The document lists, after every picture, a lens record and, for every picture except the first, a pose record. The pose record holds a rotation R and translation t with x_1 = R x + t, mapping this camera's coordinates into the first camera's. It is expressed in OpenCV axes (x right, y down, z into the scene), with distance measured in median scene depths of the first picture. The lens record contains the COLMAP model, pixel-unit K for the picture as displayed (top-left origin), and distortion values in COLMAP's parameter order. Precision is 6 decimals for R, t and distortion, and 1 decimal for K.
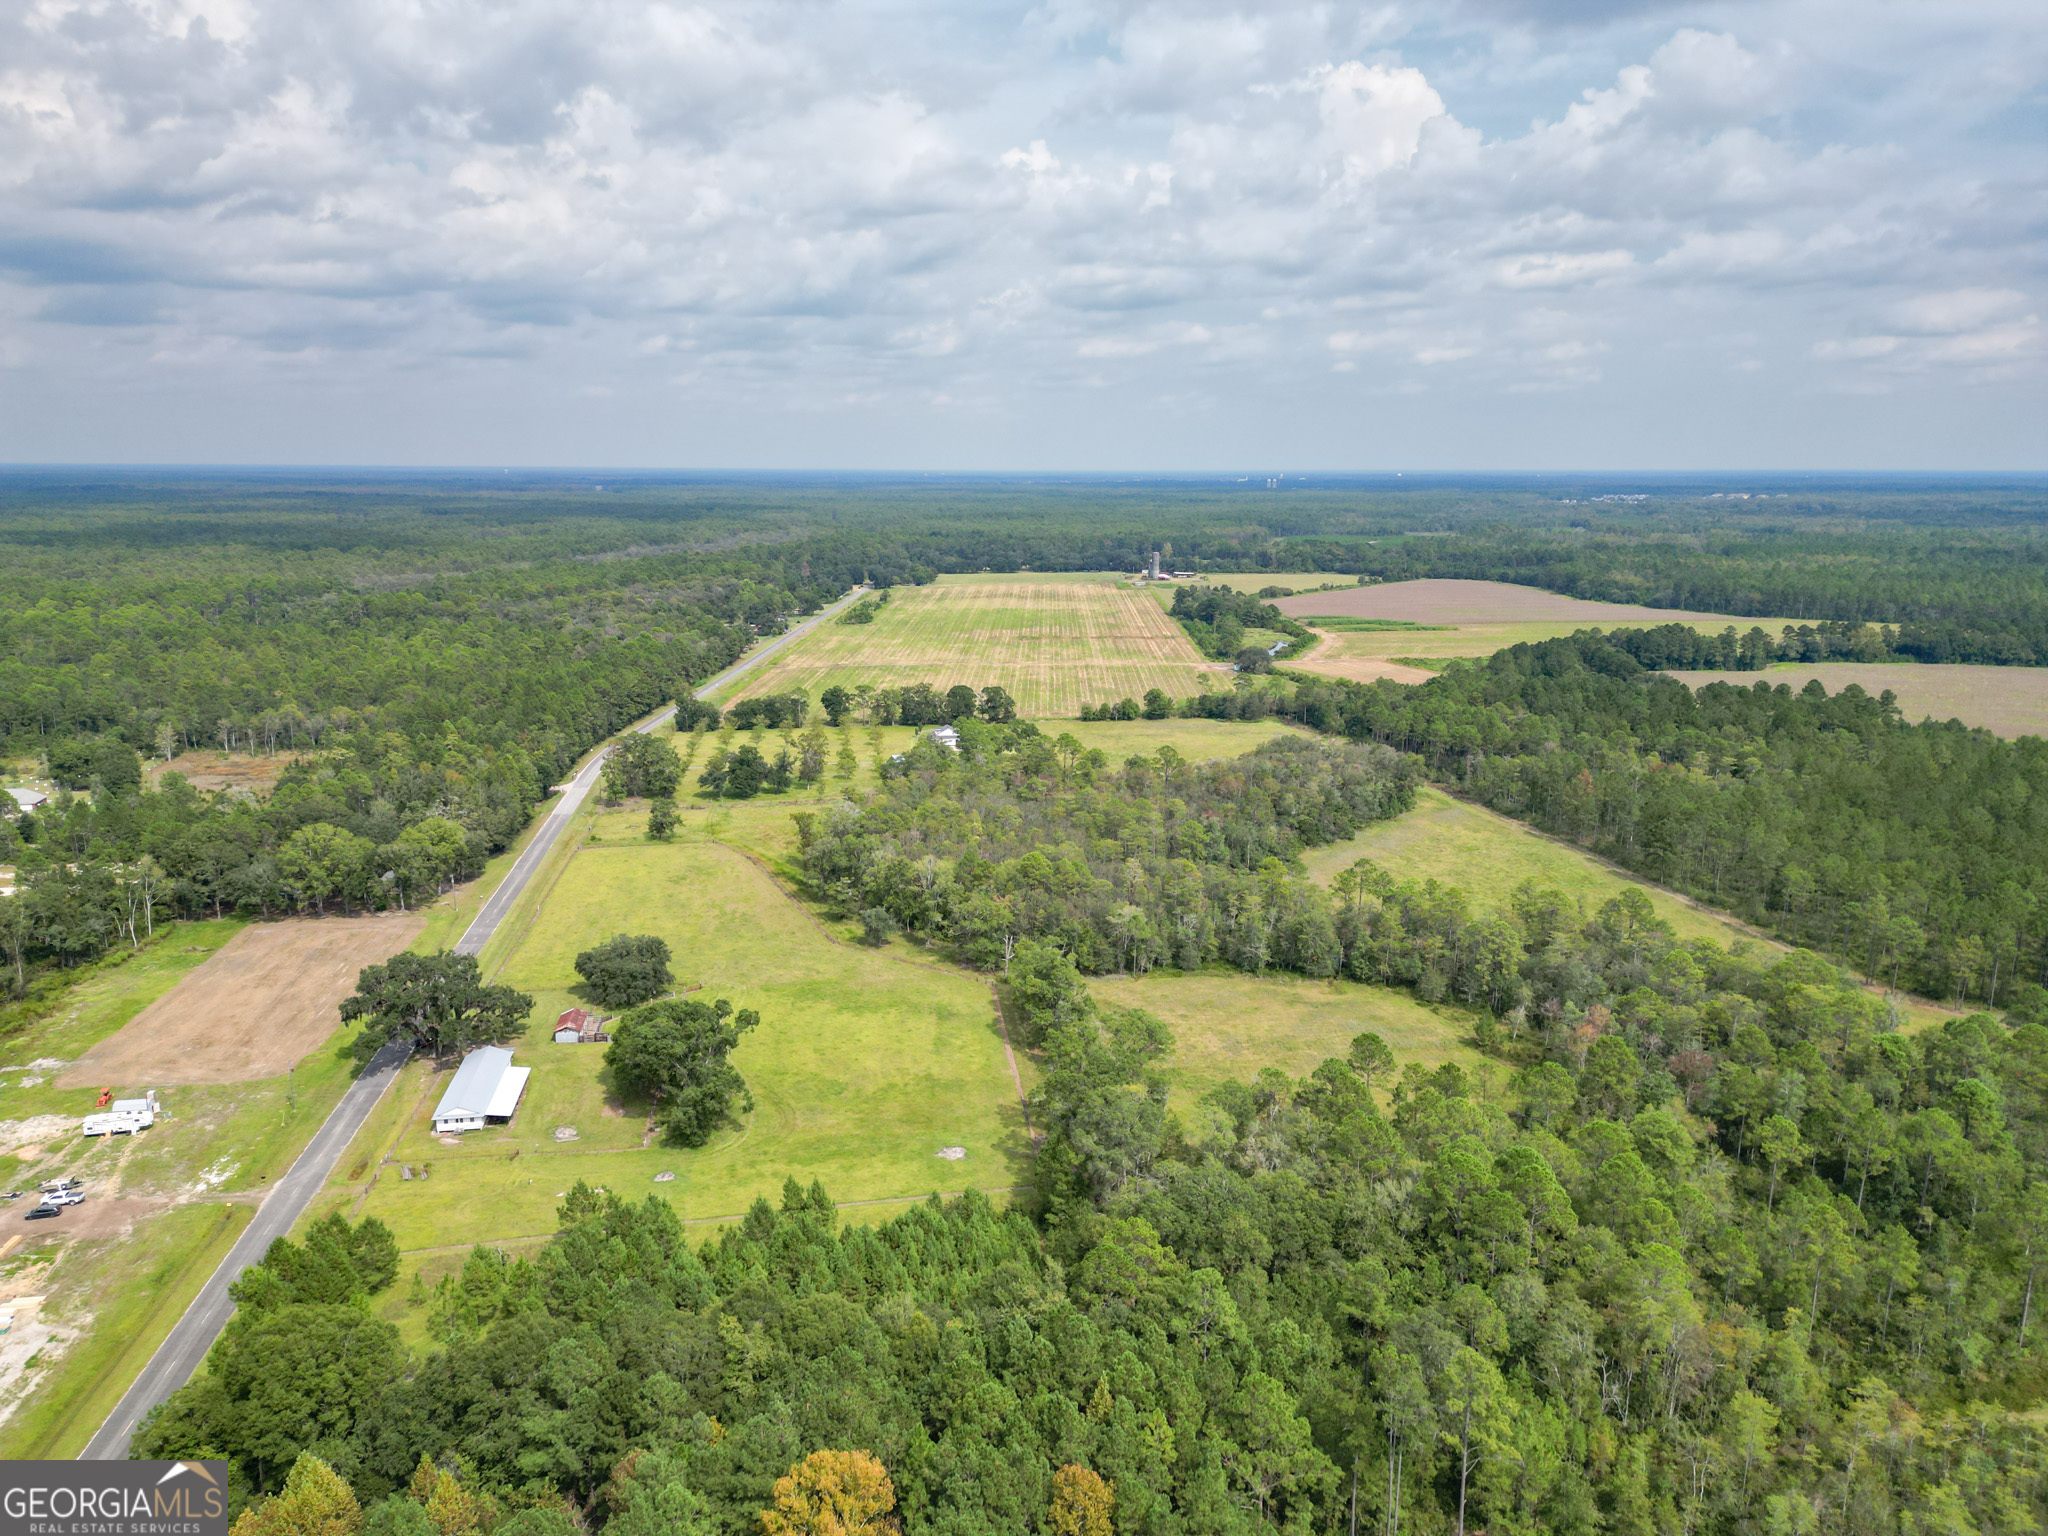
lens RADIAL K [[1430.4, 0, 1013.1], [0, 1430.4, 777.8], [0, 0, 1]] dist [0.080741, -0.087788]
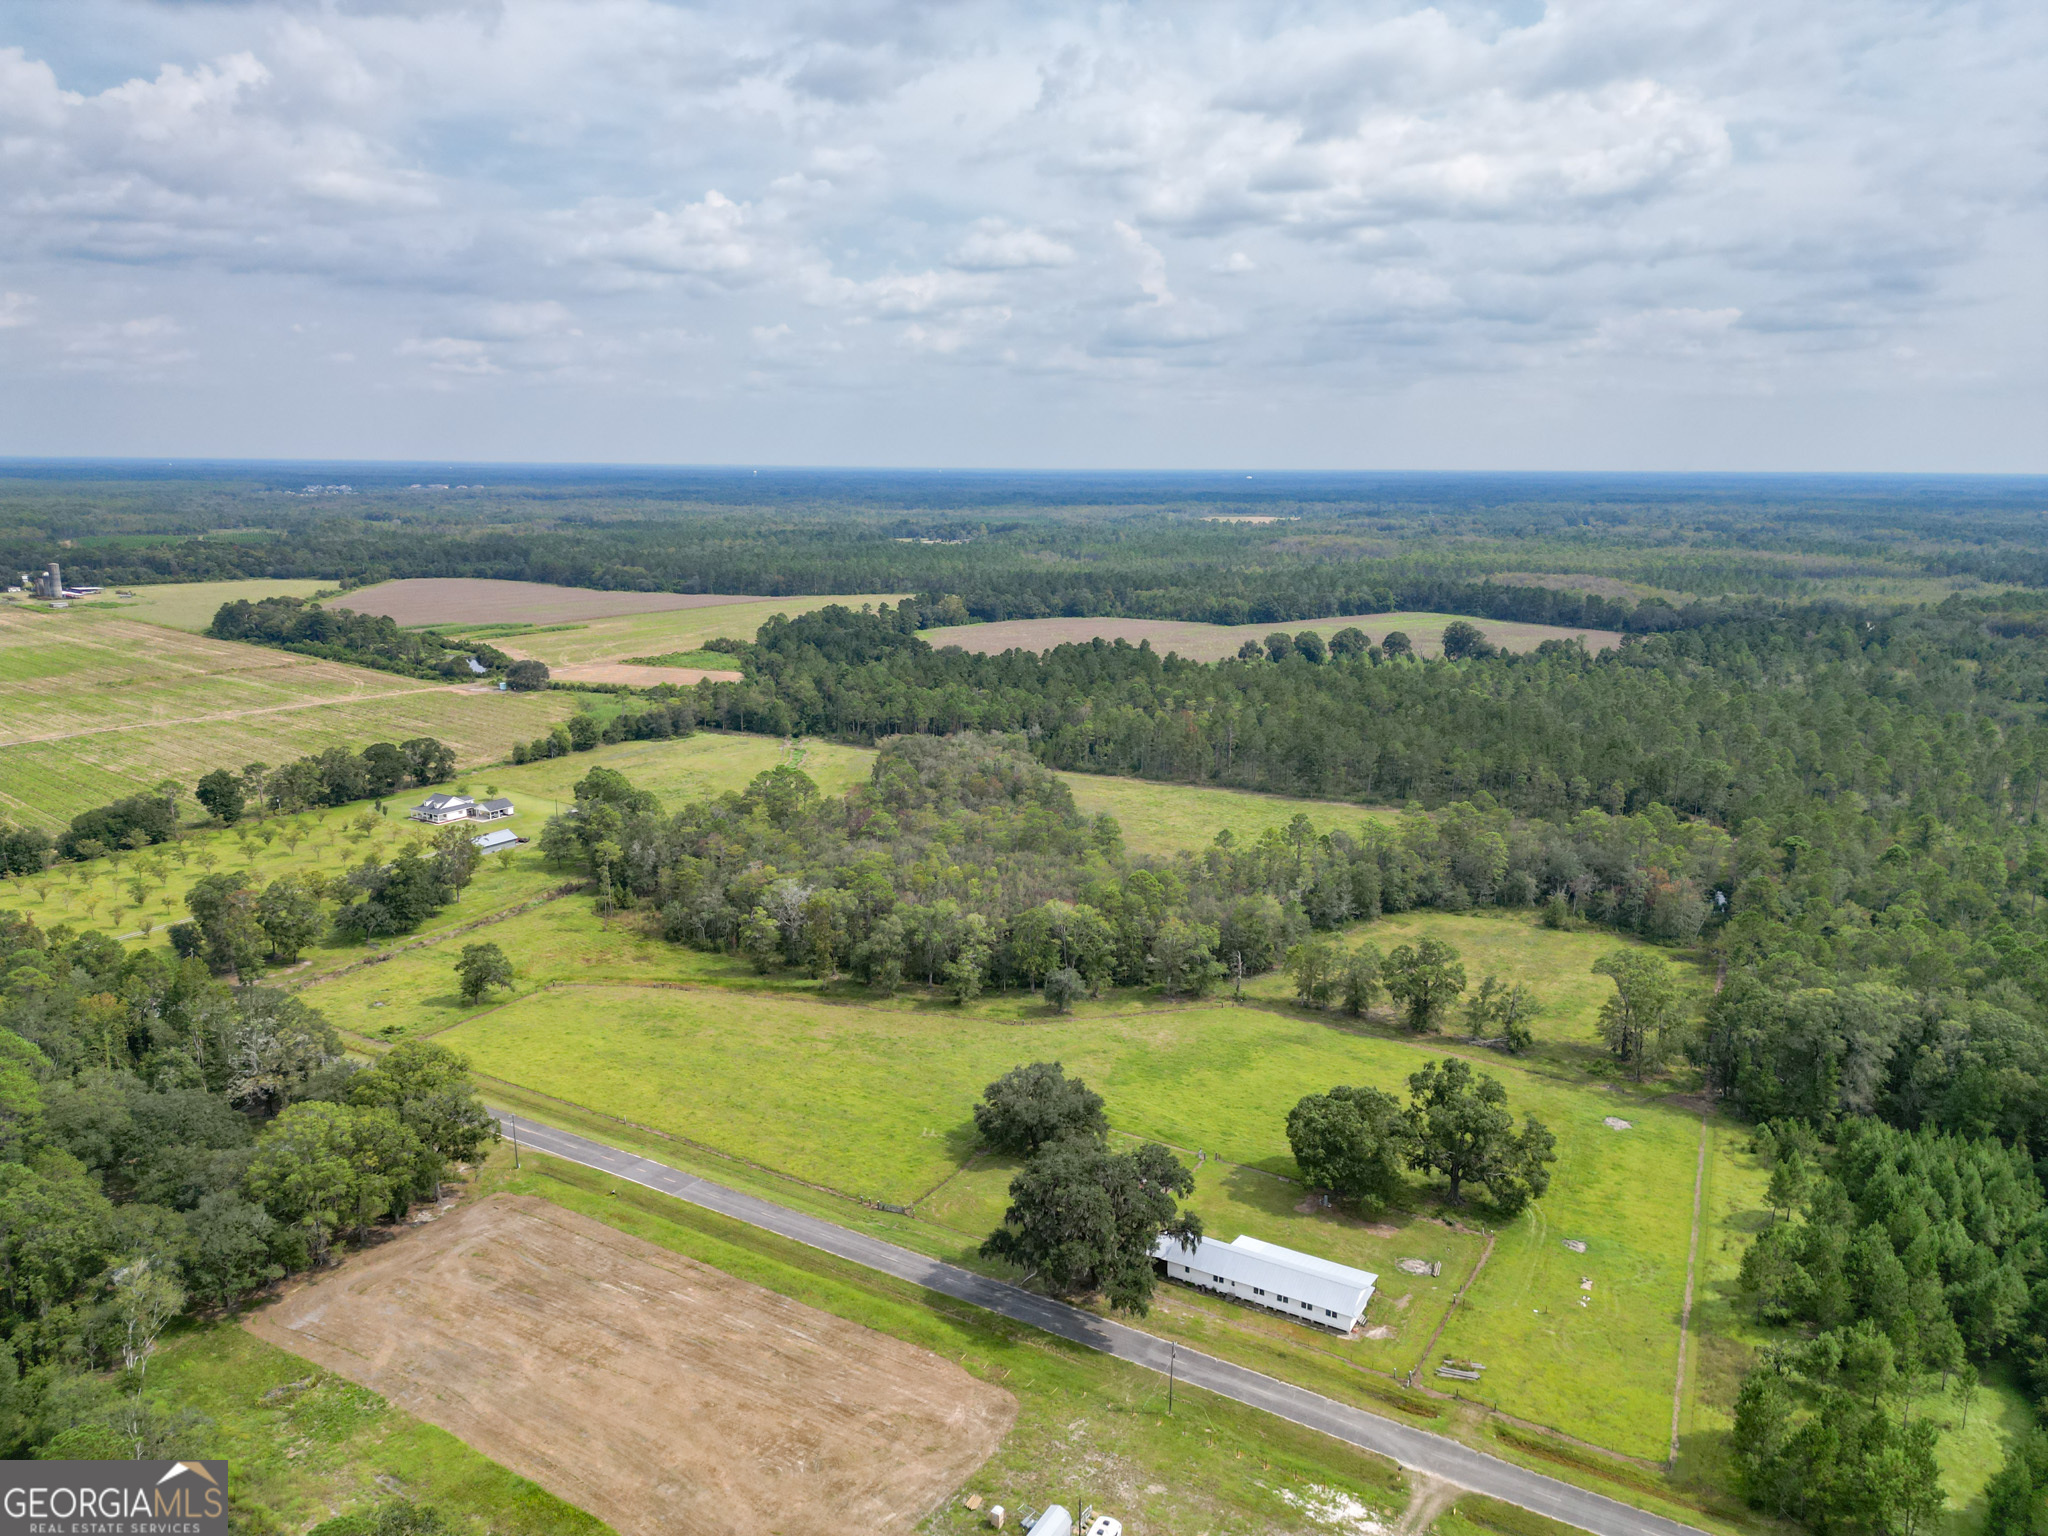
lens RADIAL K [[1430.4, 0, 1013.1], [0, 1430.4, 777.8], [0, 0, 1]] dist [0.080741, -0.087788]
pose [[0.629960, -0.165329, 0.758826, -0.080819], [0.160353, 0.983714, 0.081204, -0.010763], [-0.759893, 0.070525, 0.646211, 0.047233]]
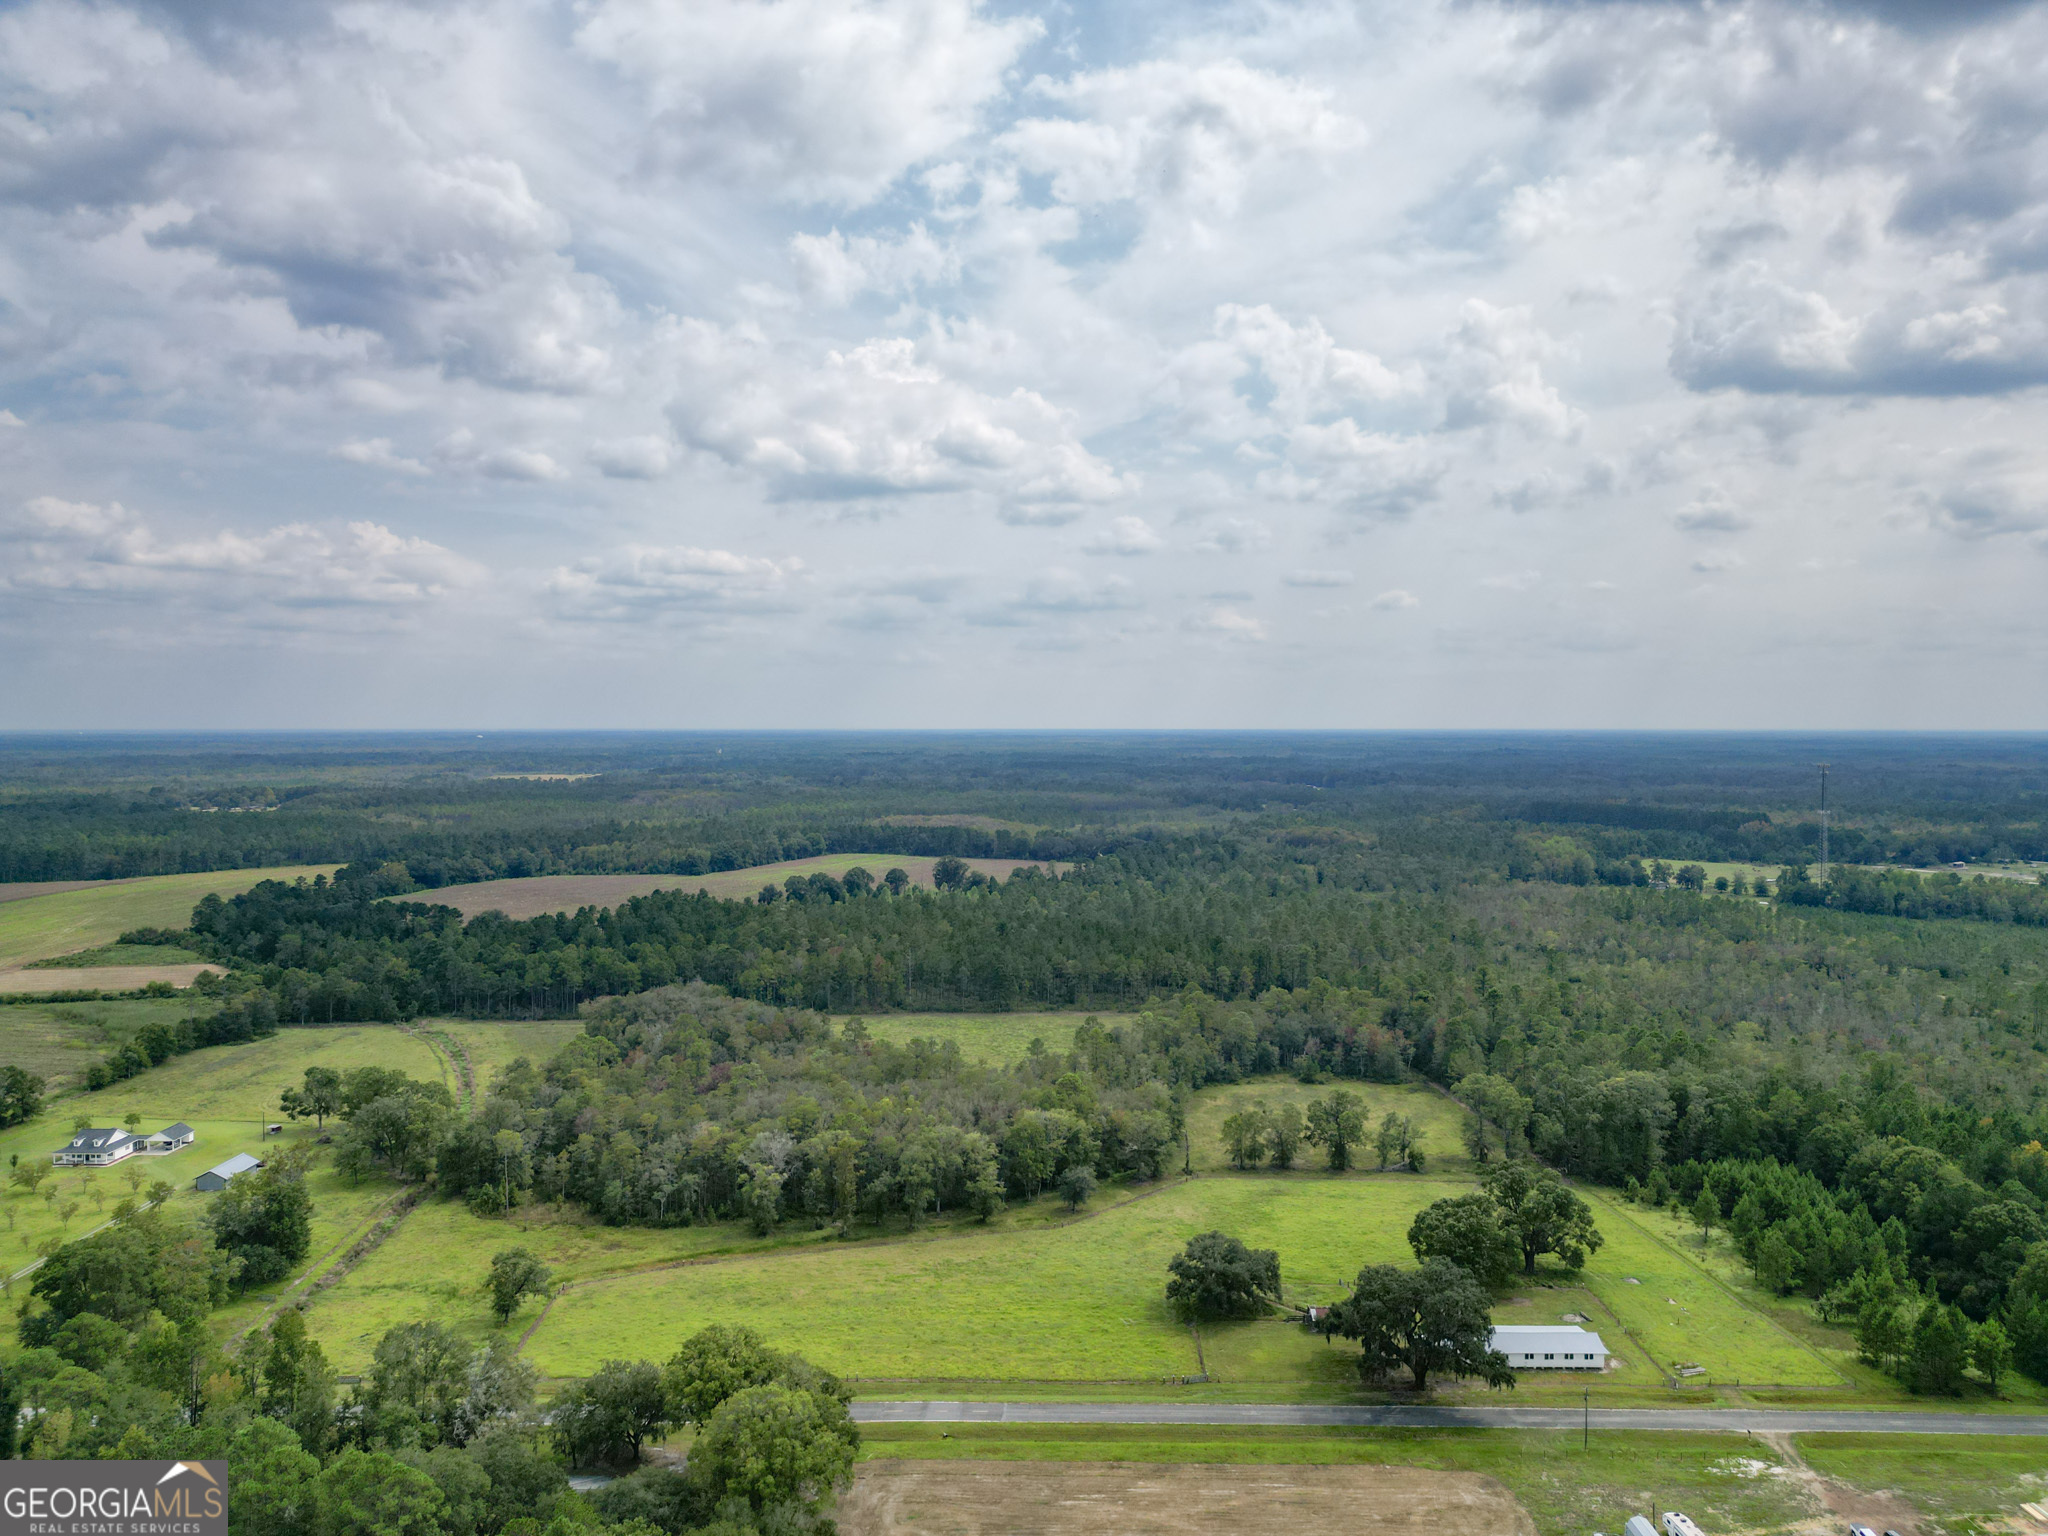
lens RADIAL K [[1438.0, 0, 1017.3], [0, 1438.0, 759.6], [0, 0, 1]] dist [0.056086, -0.048698]
pose [[0.143474, -0.028950, 0.989231, -0.111170], [0.211983, 0.977271, -0.002145, -0.019421], [-0.966684, 0.210008, 0.146350, 0.088944]]
